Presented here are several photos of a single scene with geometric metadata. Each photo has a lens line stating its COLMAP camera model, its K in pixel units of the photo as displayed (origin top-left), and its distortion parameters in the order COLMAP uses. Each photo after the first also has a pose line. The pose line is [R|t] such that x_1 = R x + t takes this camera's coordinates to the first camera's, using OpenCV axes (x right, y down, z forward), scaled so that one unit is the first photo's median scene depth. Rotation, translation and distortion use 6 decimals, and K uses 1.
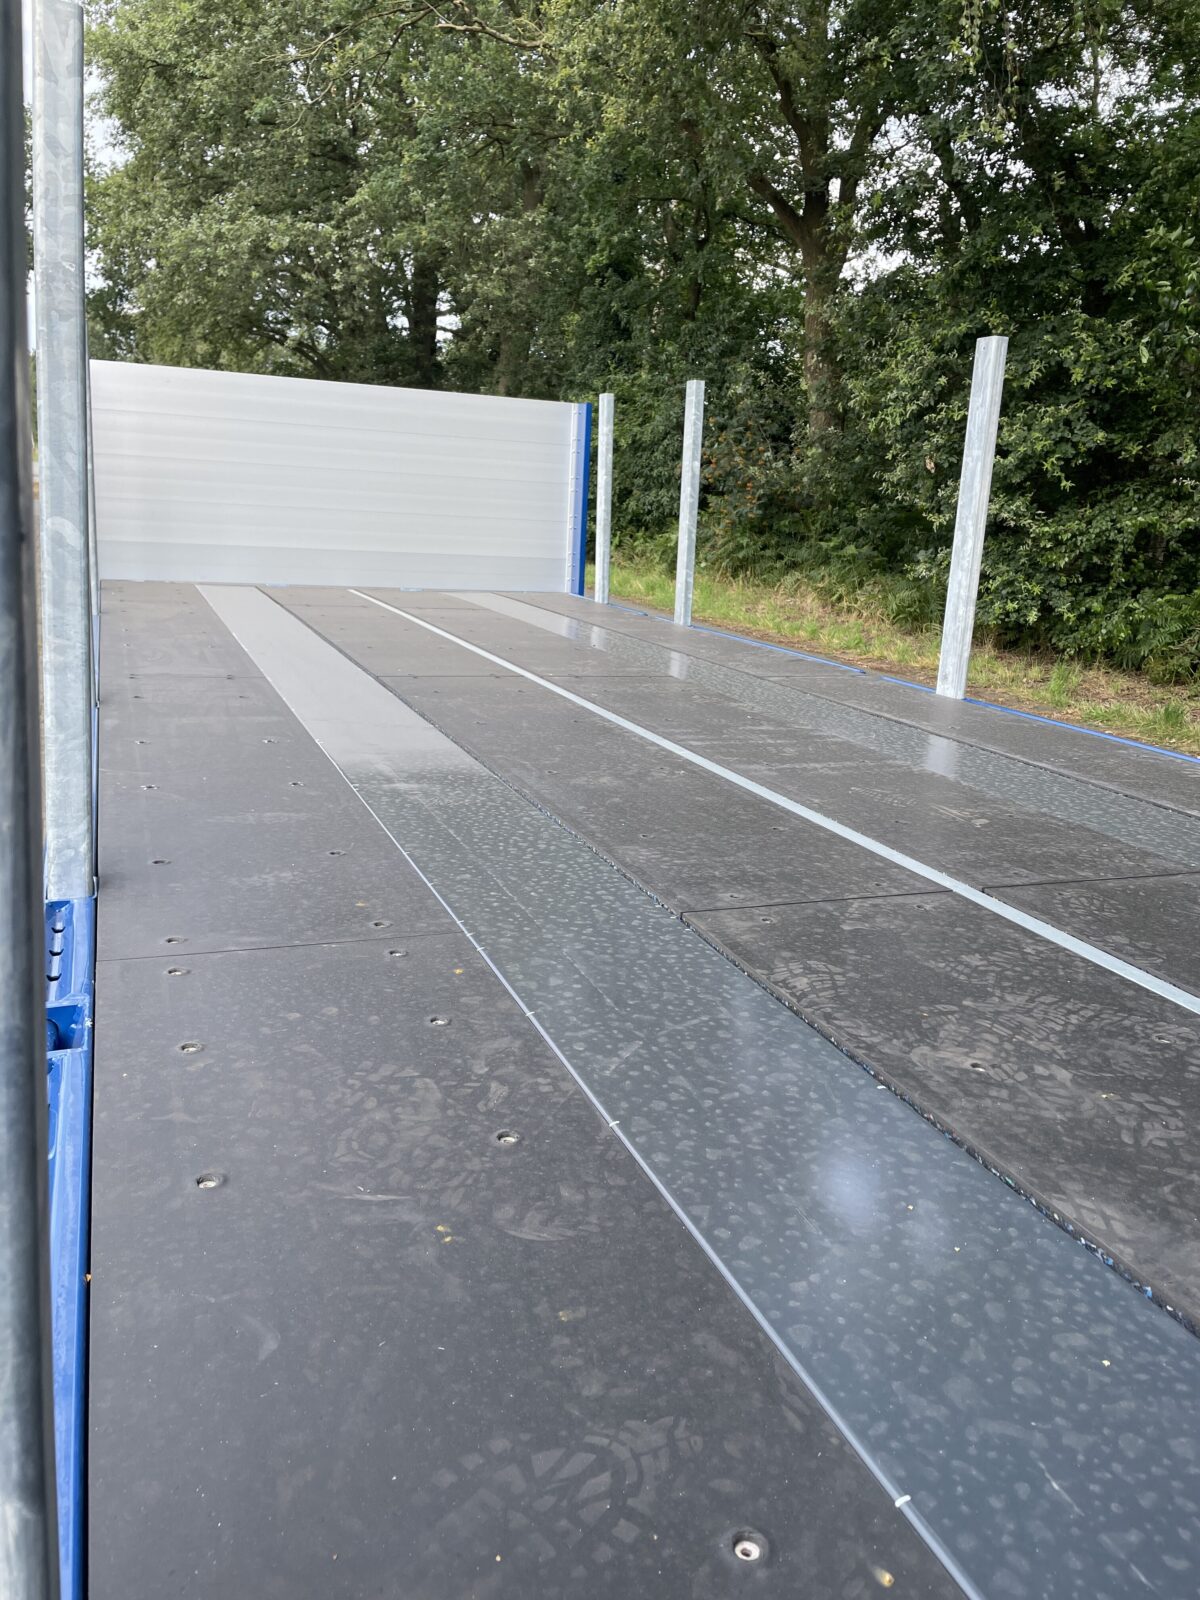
lens RADIAL K [[1212.1, 0, 600.0], [0, 1212.1, 800.0], [0, 0, 1]] dist [0.023824, -0.006041]
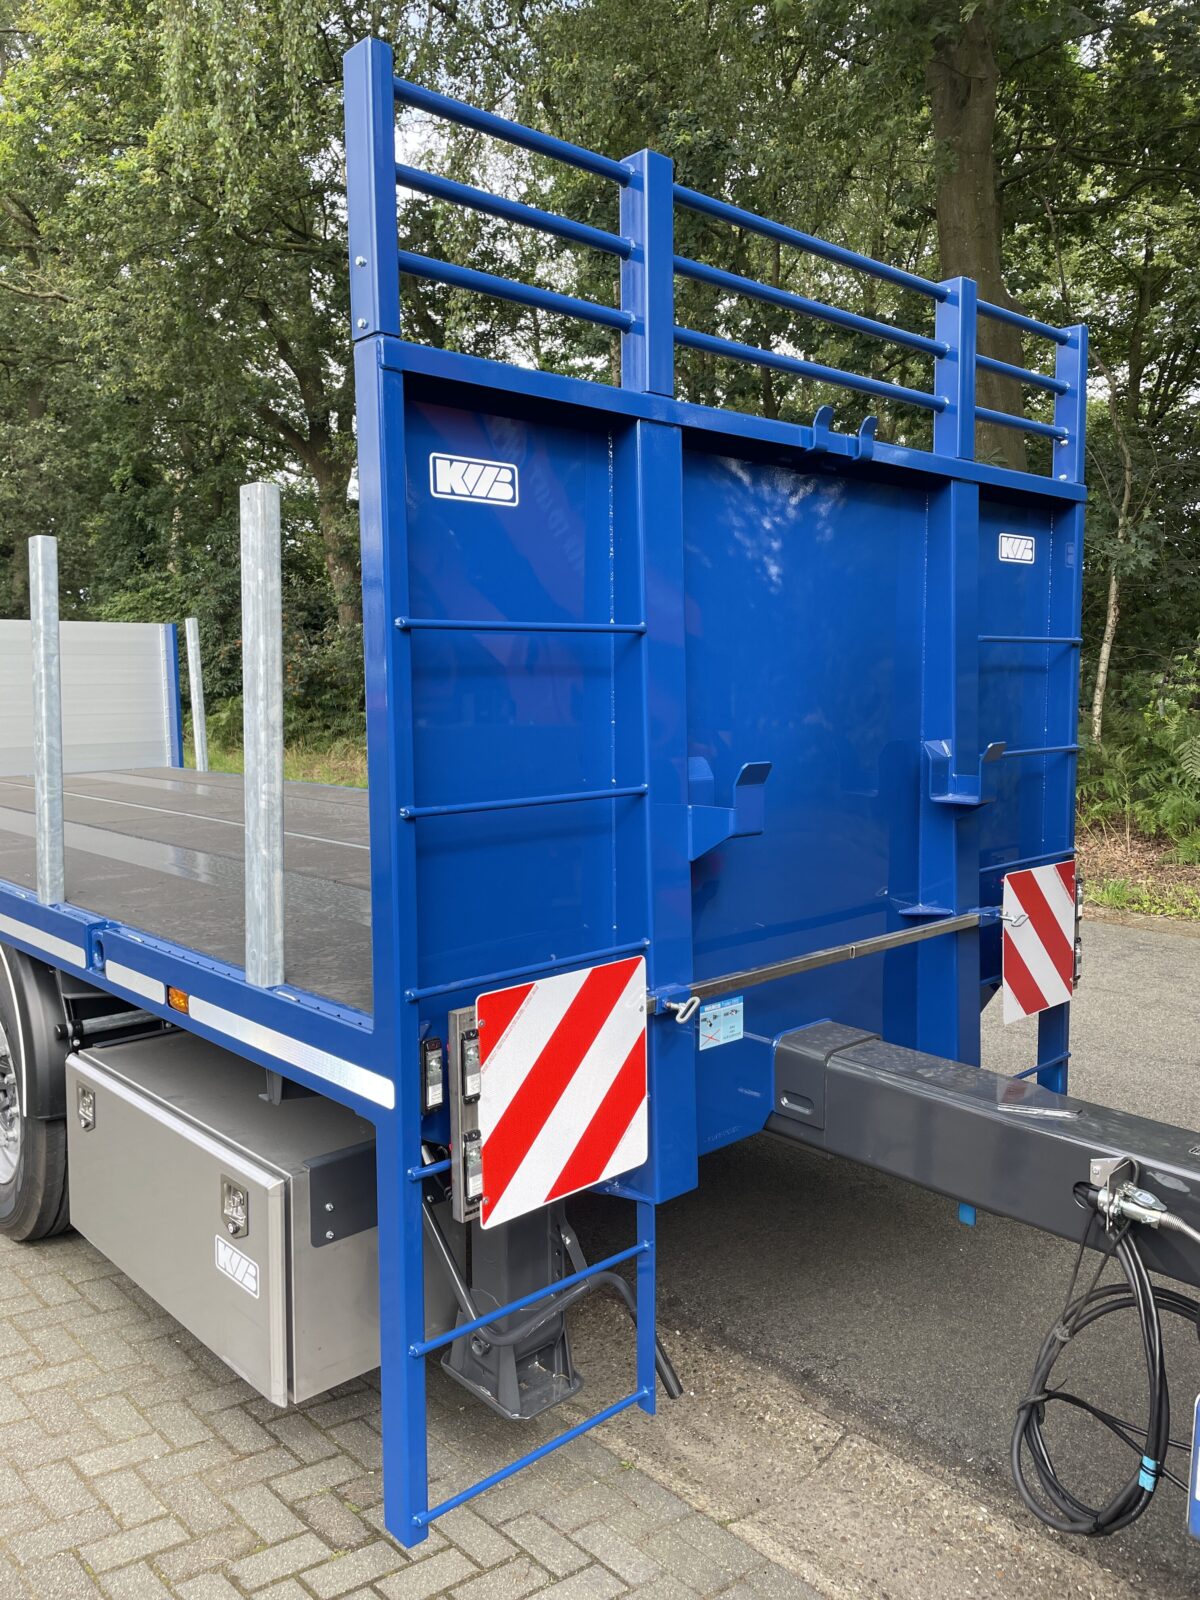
lens RADIAL K [[1212.1, 0, 600.0], [0, 1212.1, 800.0], [0, 0, 1]] dist [0.023824, -0.006041]
pose [[0.929174, -0.100154, 0.355816, -0.020155], [0.146871, 0.983380, -0.106739, 0.021107], [-0.339212, 0.151438, 0.928440, -0.107049]]
